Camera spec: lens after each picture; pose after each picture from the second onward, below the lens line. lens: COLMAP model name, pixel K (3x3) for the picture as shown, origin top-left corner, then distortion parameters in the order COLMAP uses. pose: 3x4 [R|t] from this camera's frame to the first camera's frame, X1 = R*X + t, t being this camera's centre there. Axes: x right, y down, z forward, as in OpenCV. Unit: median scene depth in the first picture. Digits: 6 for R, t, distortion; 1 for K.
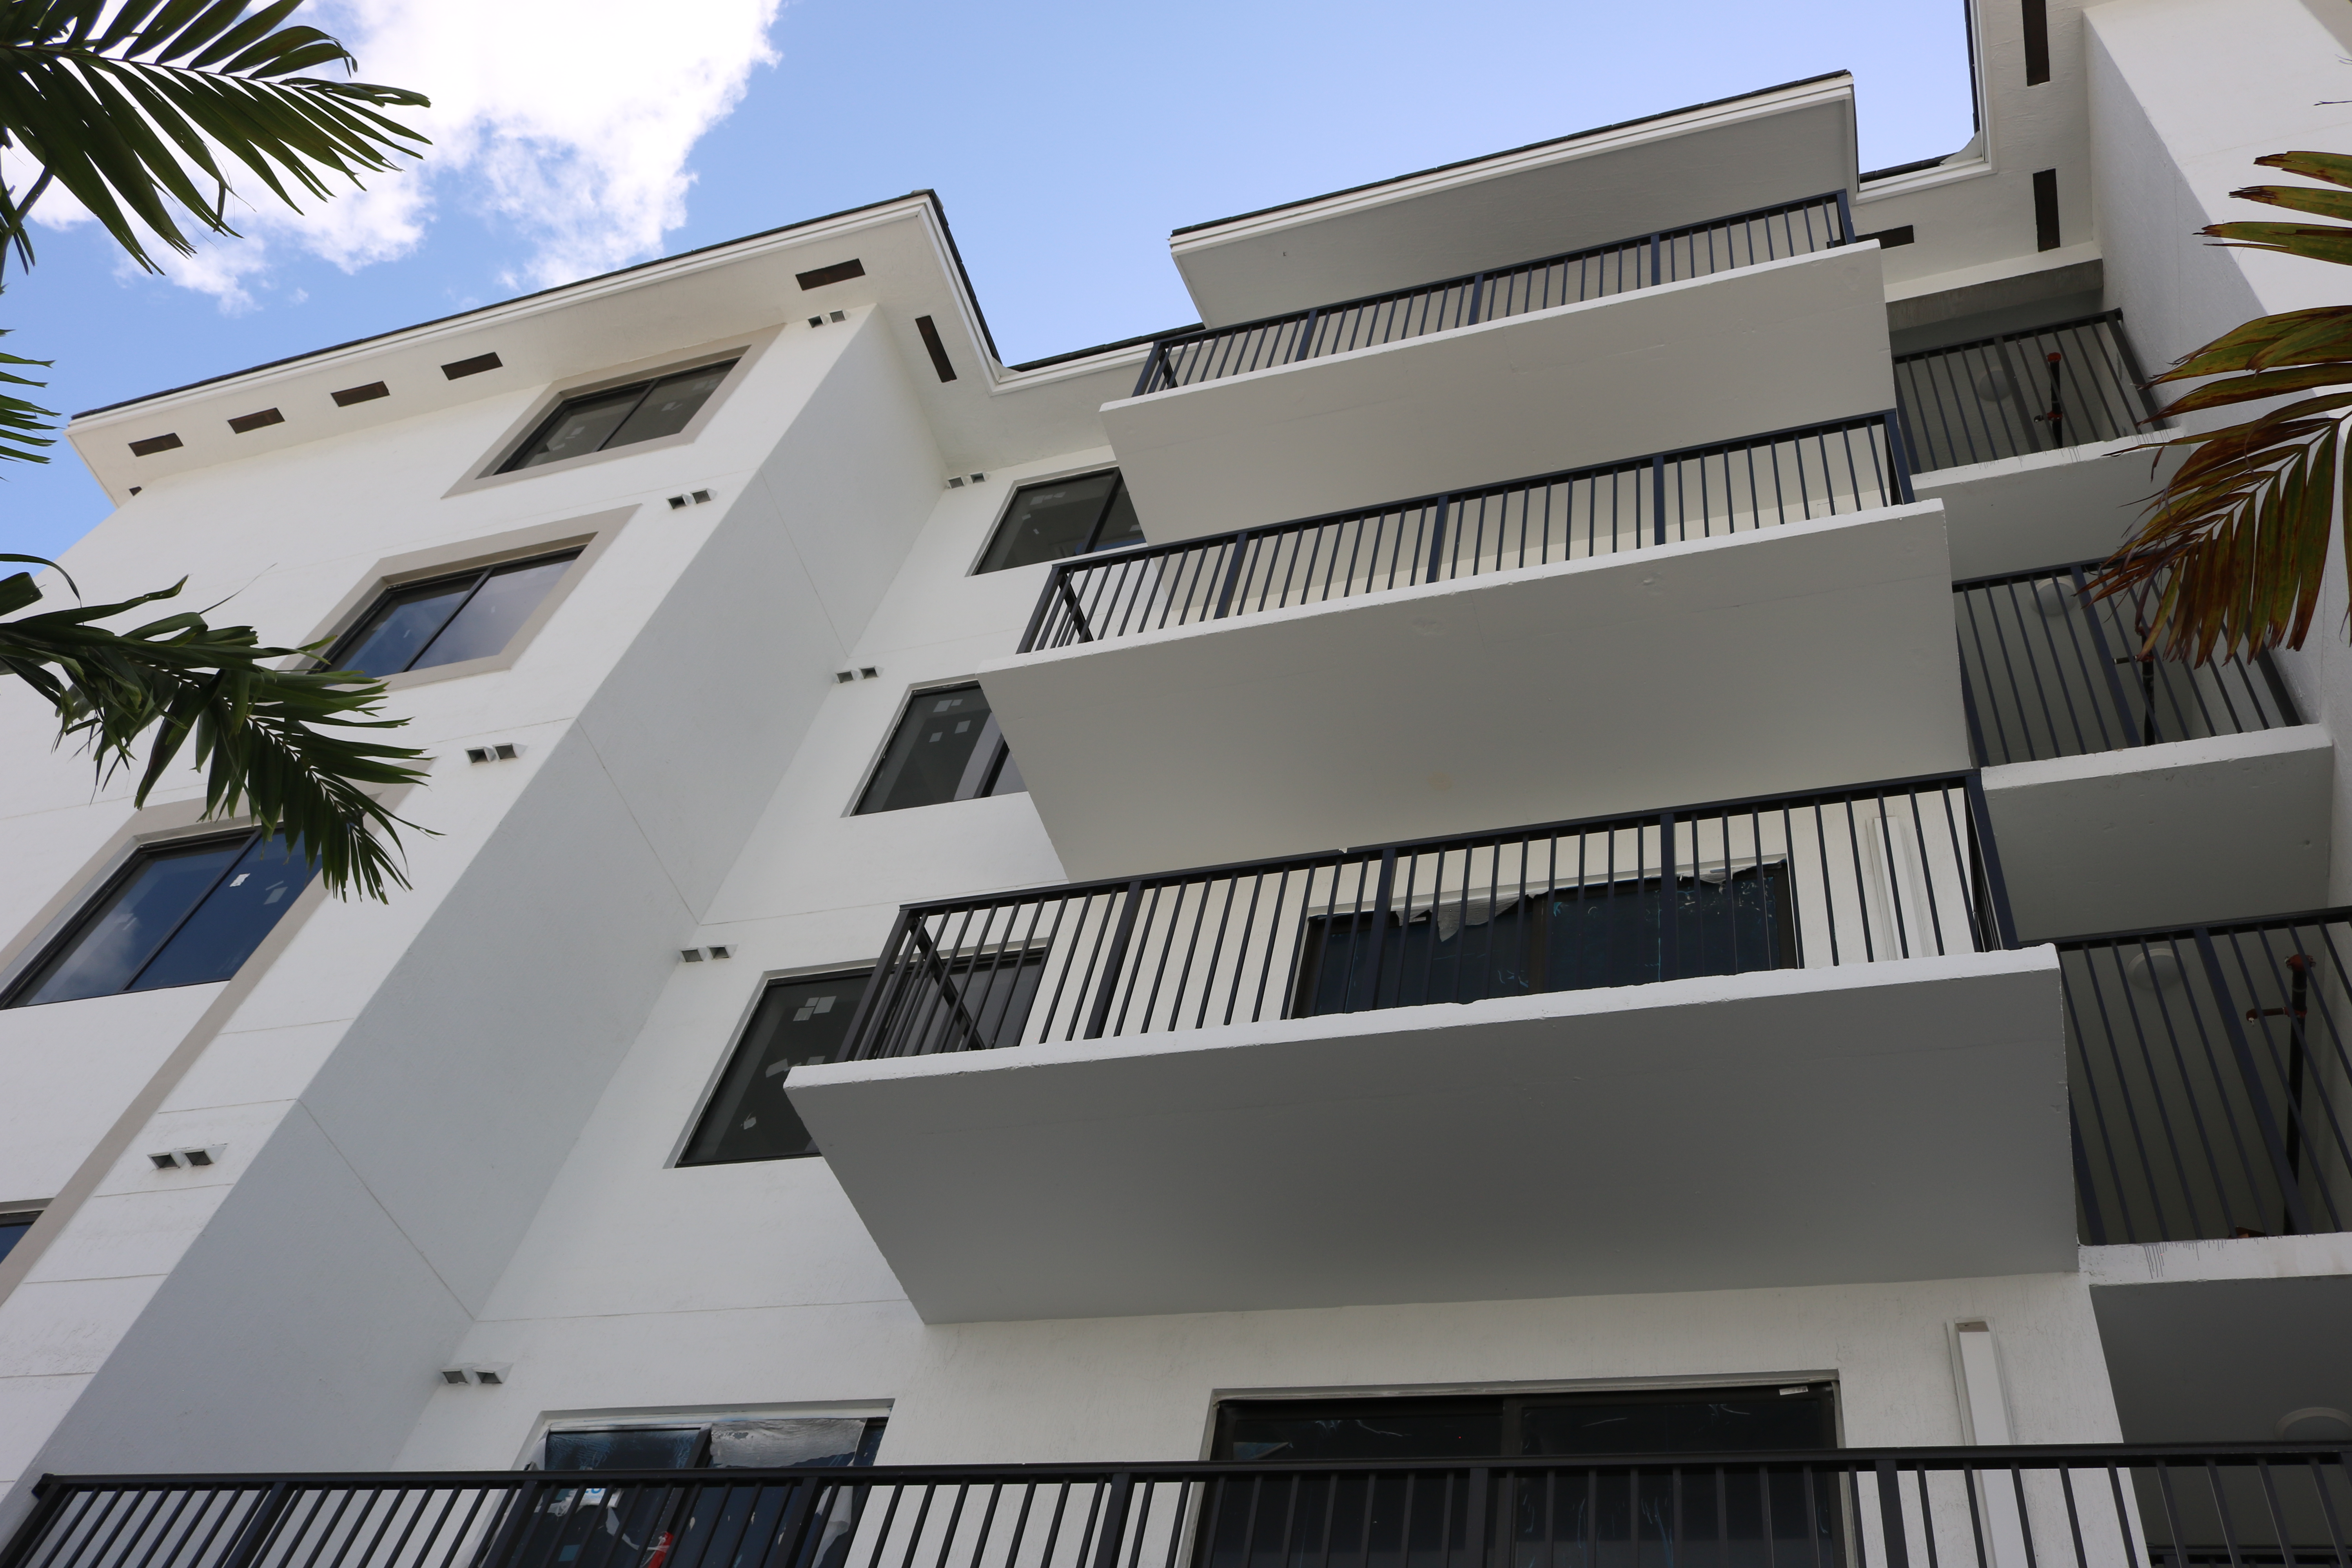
lens RADIAL K [[1903.4, 0, 1178.6], [0, 1903.4, 806.1], [0, 0, 1]] dist [-0.009760, 0.003982]
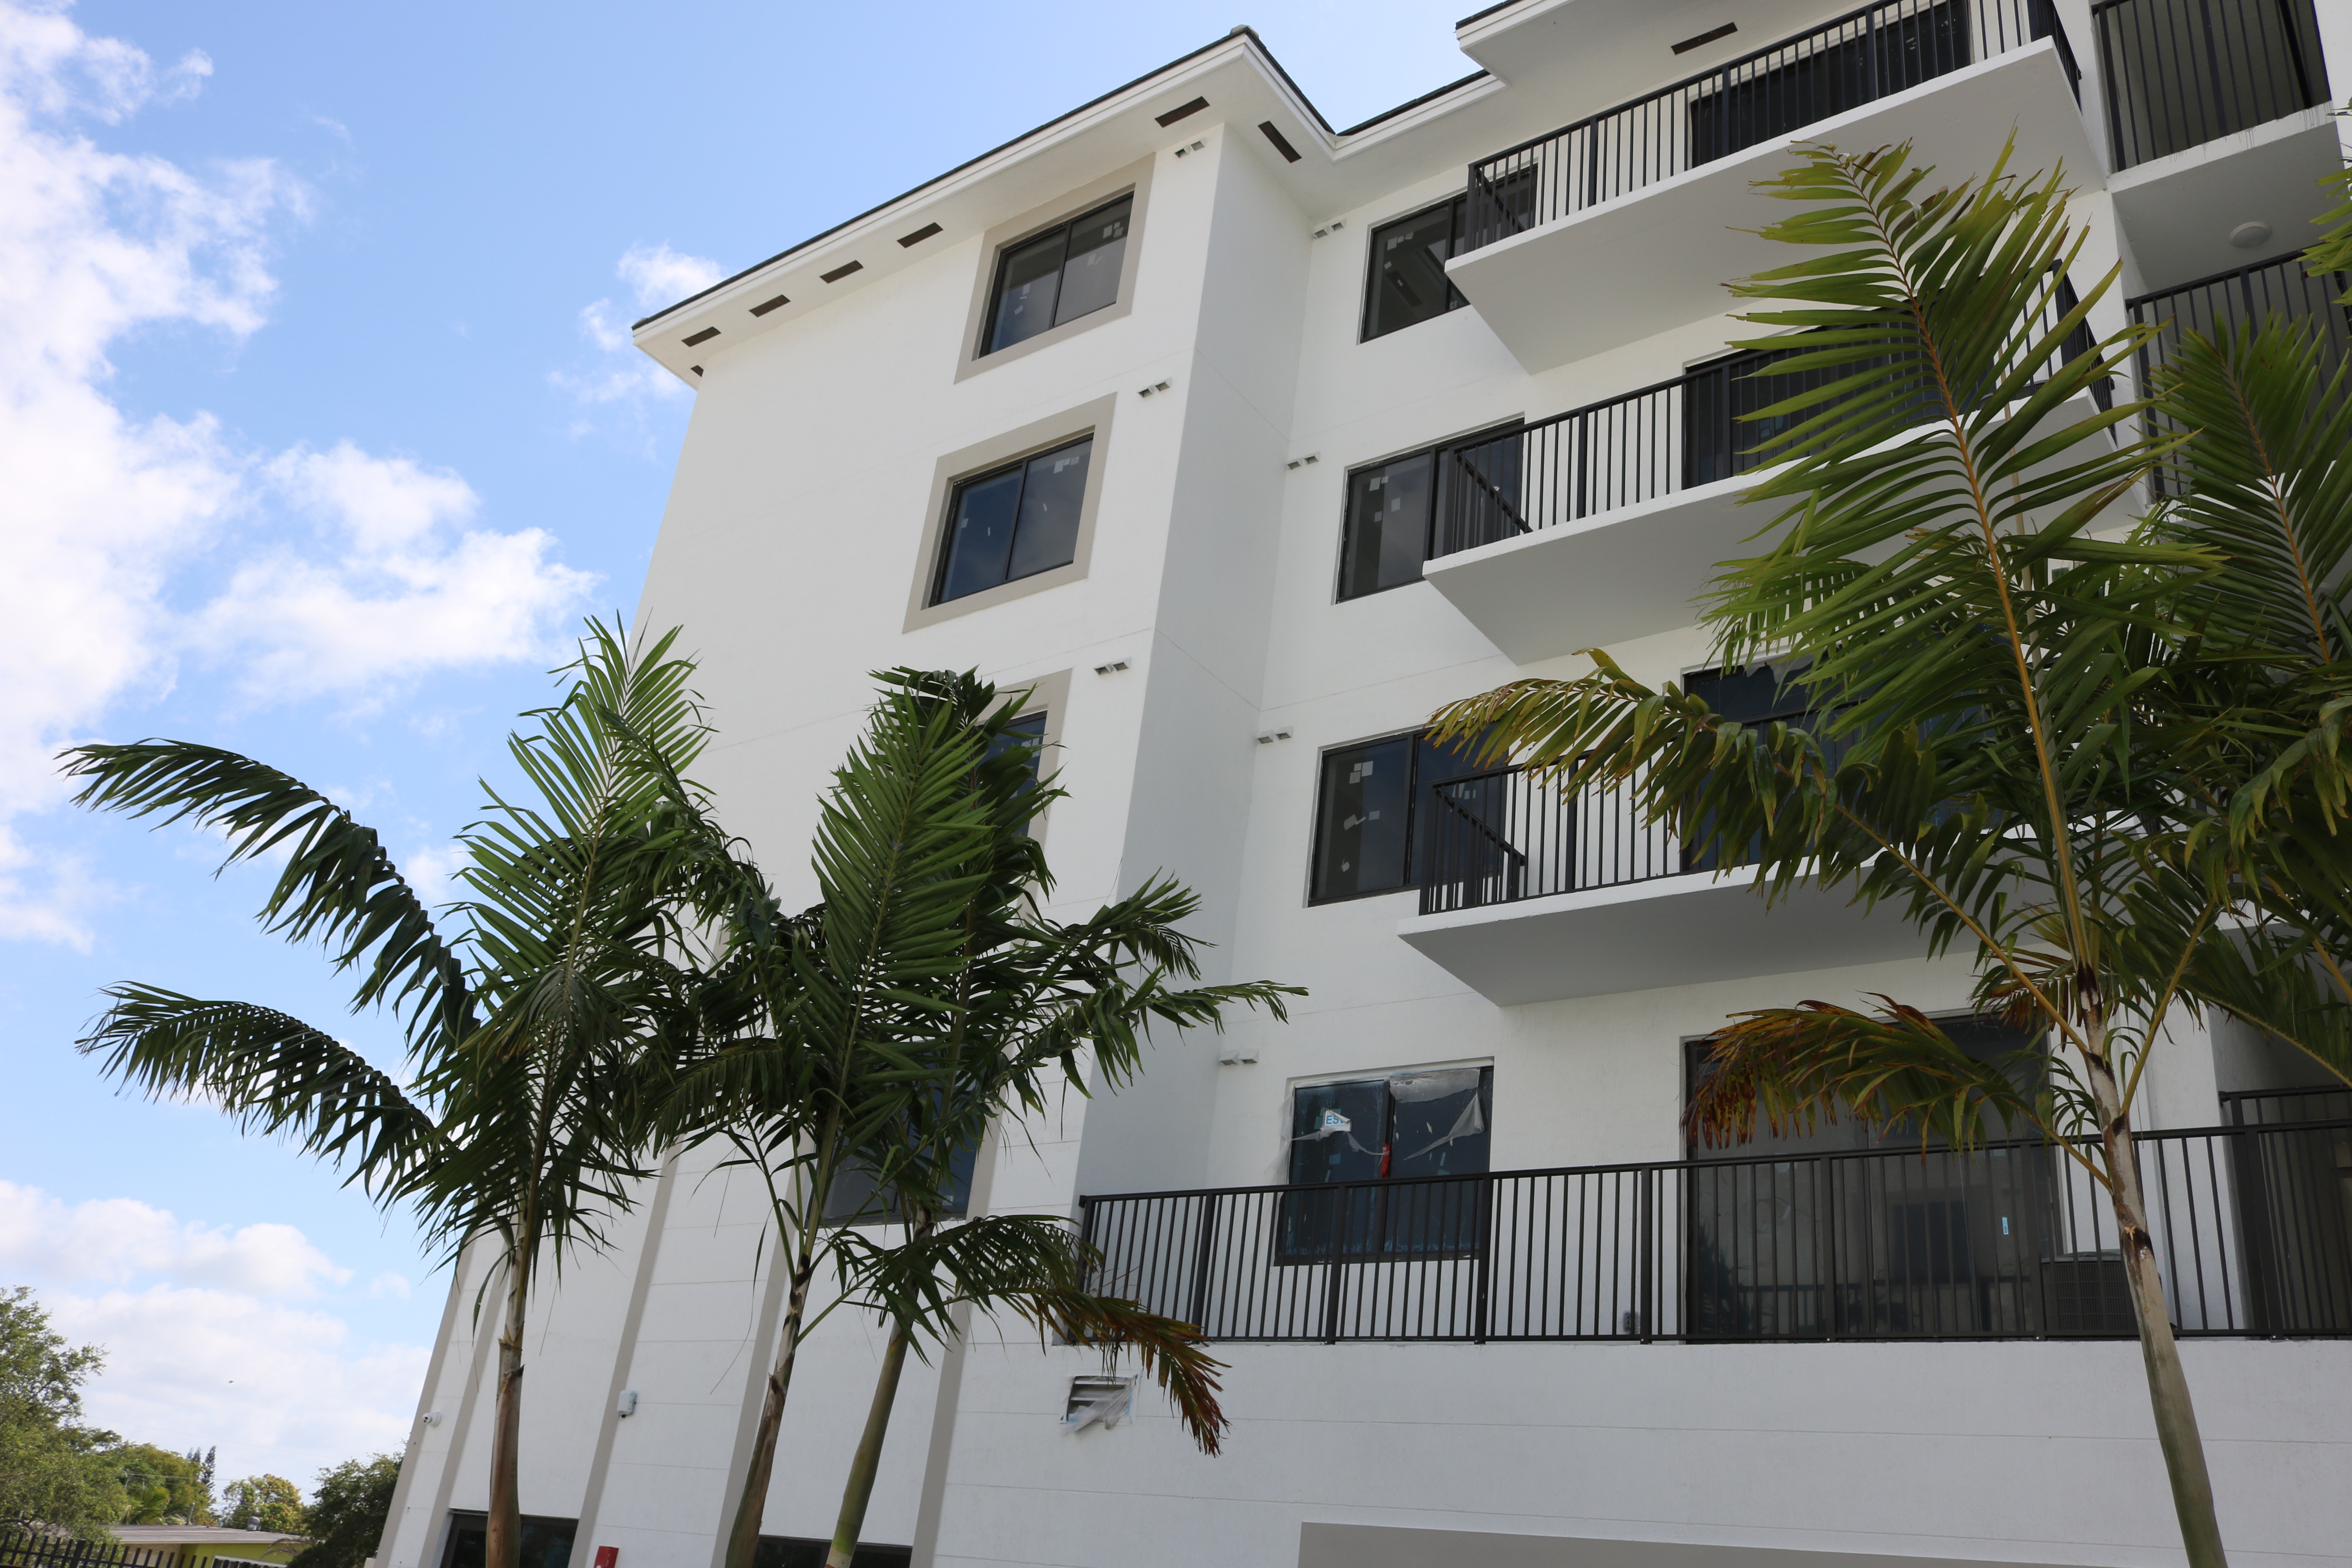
lens RADIAL K [[1906.8, 0, 1177.8], [0, 1906.8, 804.6], [0, 0, 1]] dist [-0.012390, 0.011144]
pose [[0.947527, -0.198762, -0.250374, 0.048941], [0.280809, 0.891799, 0.354741, -0.502558], [0.152774, -0.406434, 0.900817, -0.437319]]
